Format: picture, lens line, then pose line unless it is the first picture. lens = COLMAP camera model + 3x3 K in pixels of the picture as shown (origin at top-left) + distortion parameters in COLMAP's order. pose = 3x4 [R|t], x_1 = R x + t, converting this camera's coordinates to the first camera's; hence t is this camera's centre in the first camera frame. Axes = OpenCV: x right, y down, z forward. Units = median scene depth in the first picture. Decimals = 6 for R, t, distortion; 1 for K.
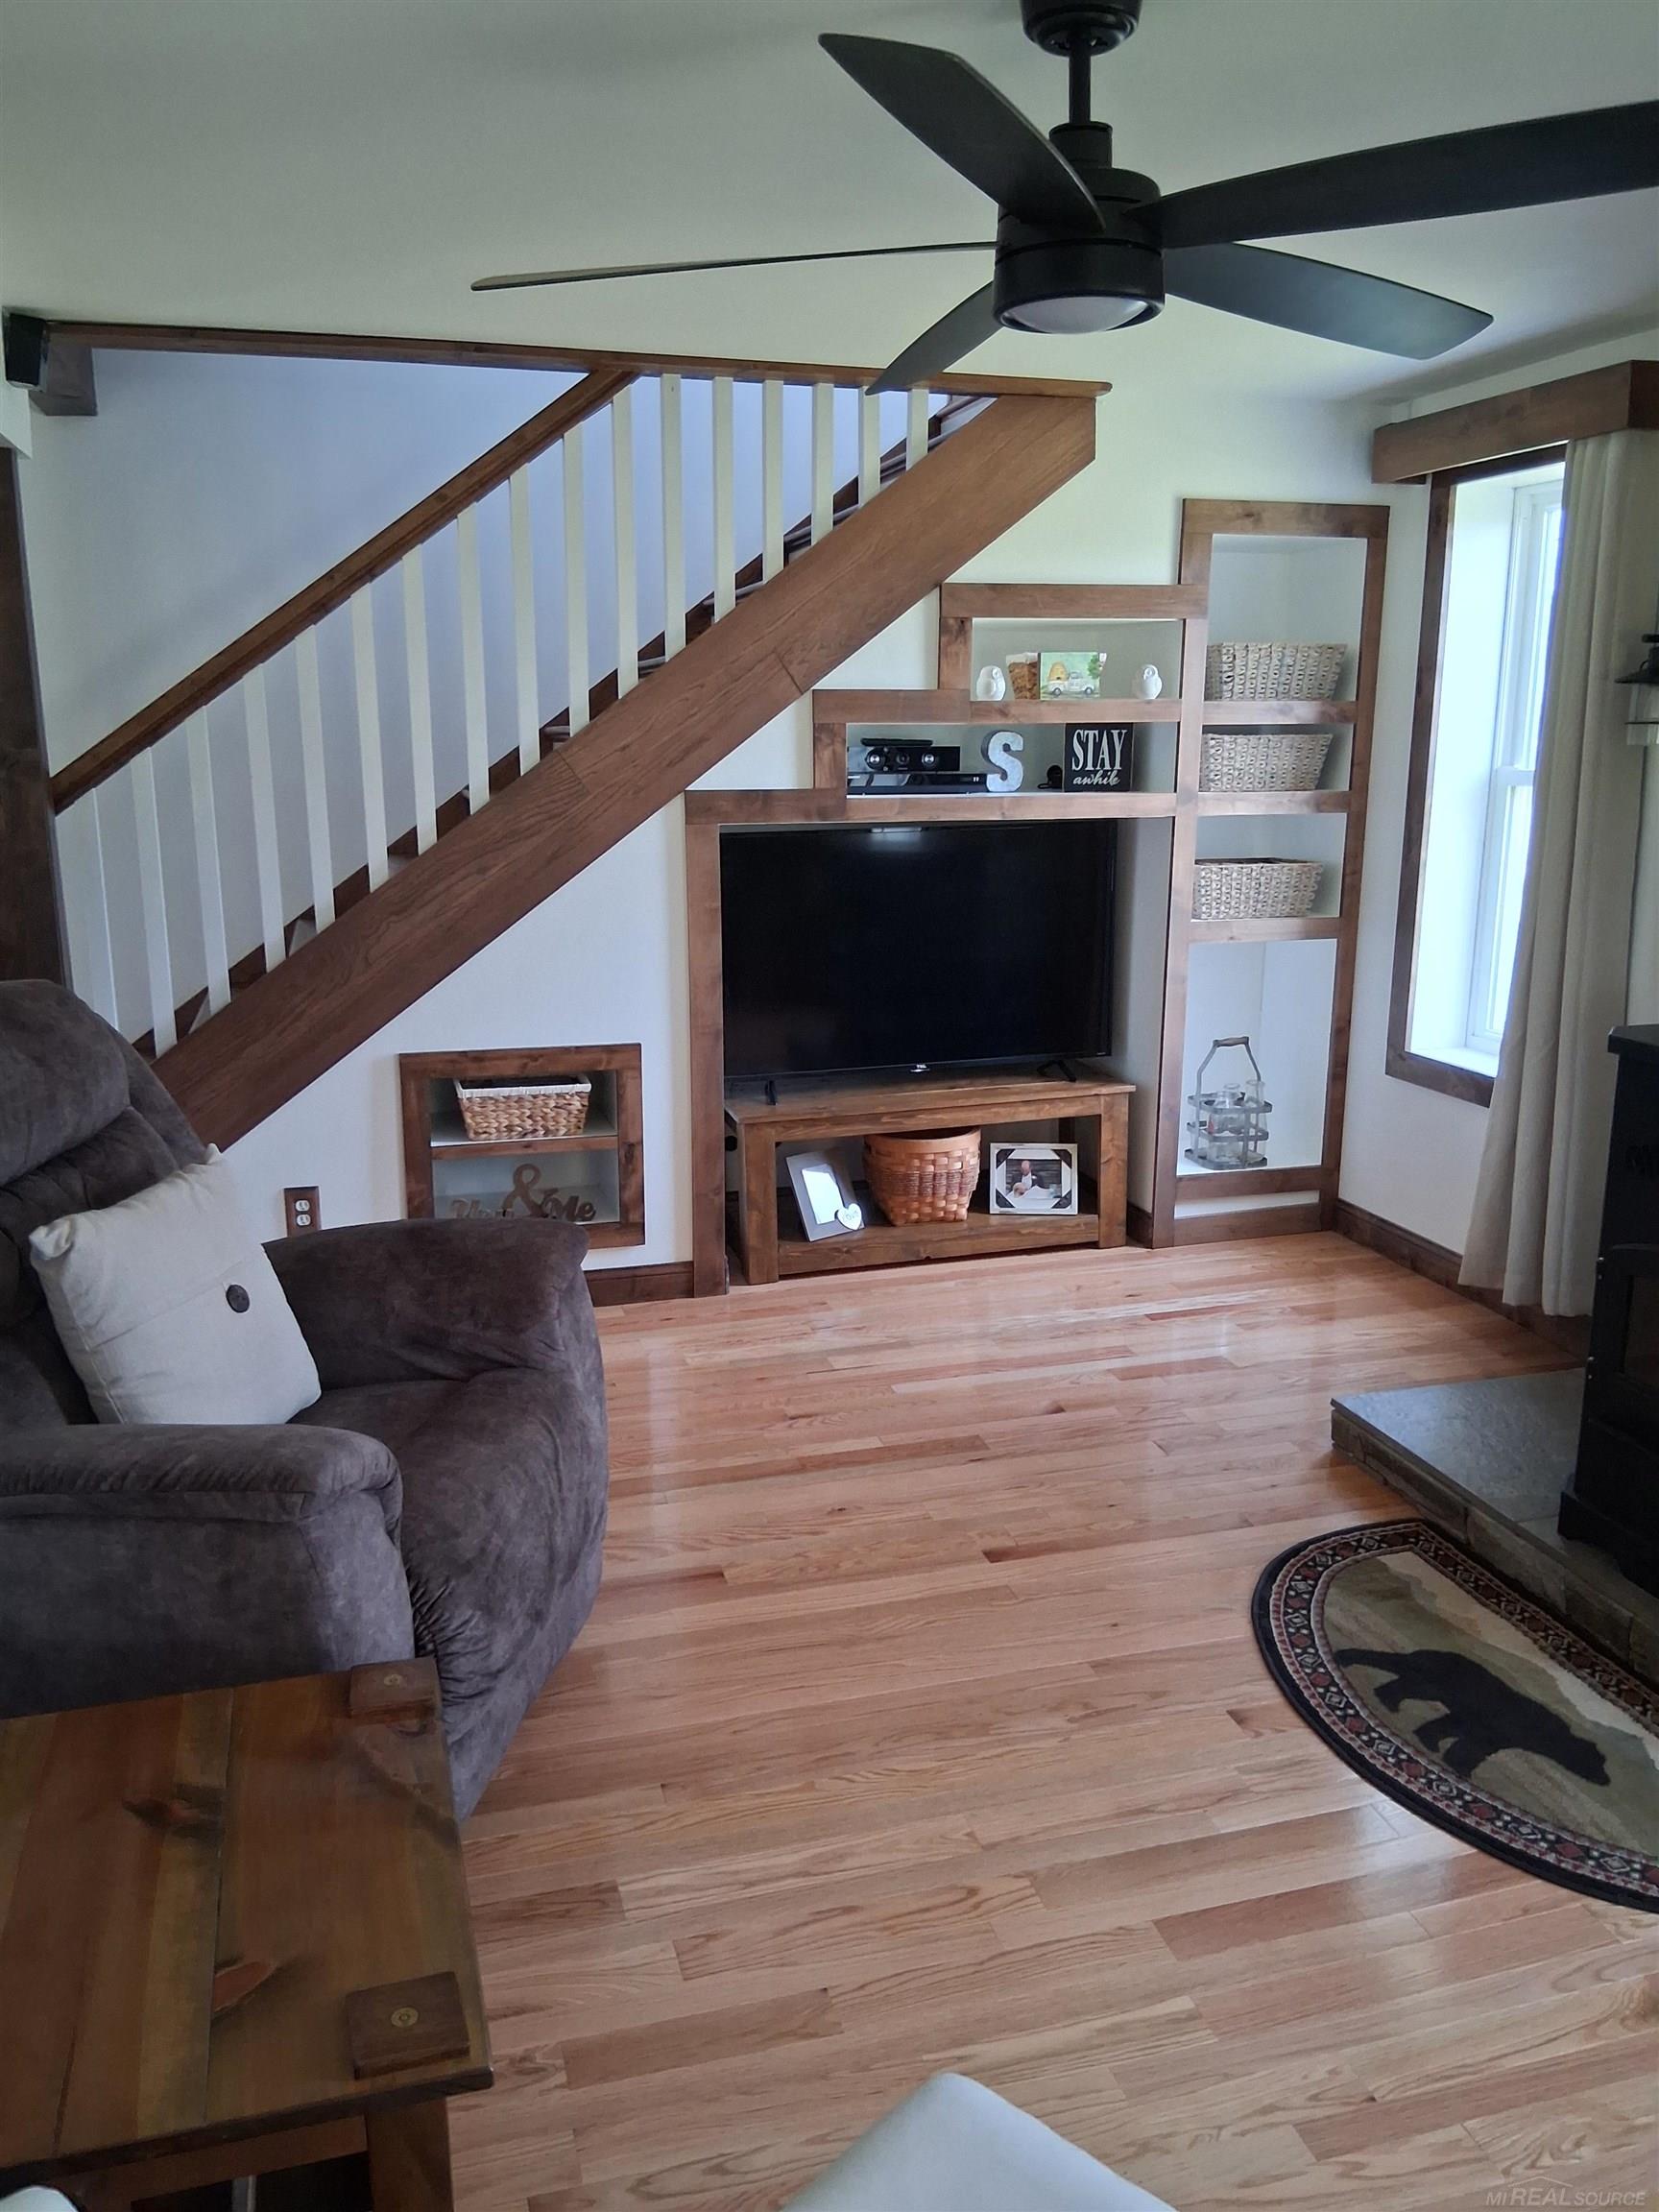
lens RADIAL K [[1653.4, 0, 819.4], [0, 1653.4, 1122.6], [0, 0, 1]] dist [0.105845, -0.219649]
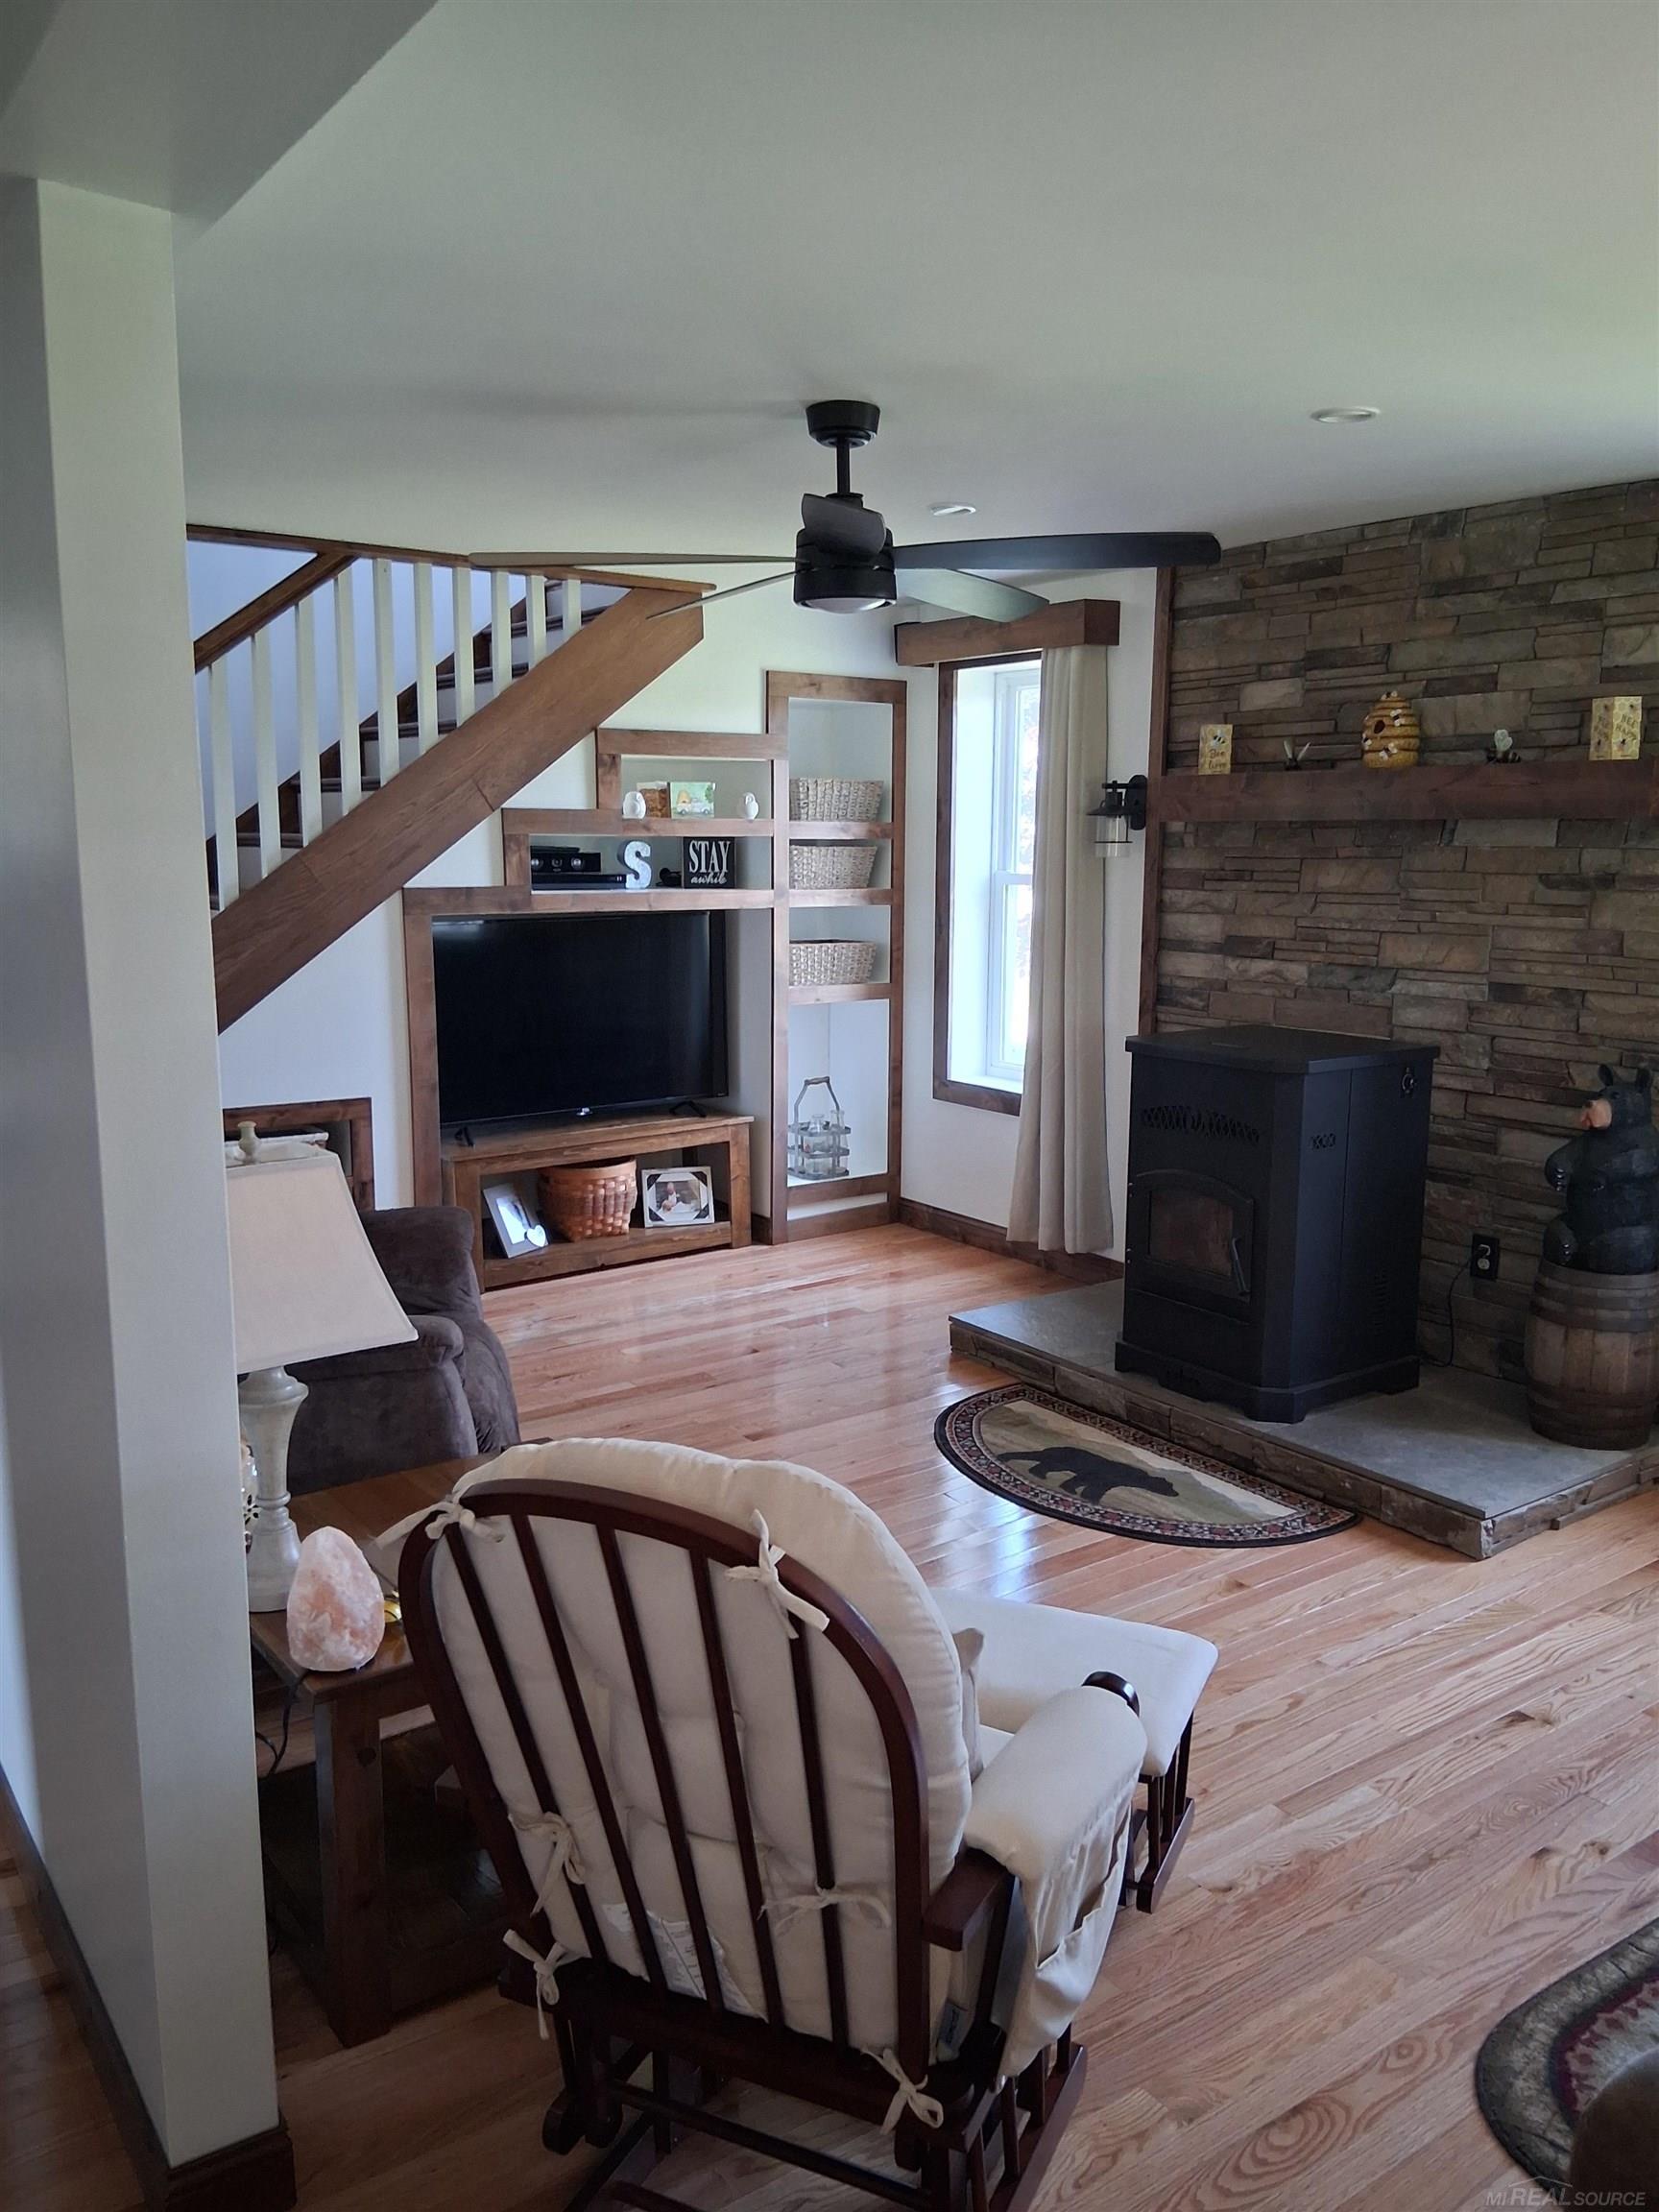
lens RADIAL K [[1662.2, 0, 829.5], [0, 1662.2, 1106.0], [0, 0, 1]] dist [0.095161, -0.173372]
pose [[0.939359, -0.047720, 0.339599, -0.196944], [0.070318, 0.996032, -0.054545, 0.045234], [-0.335649, 0.075117, 0.938987, -0.228459]]
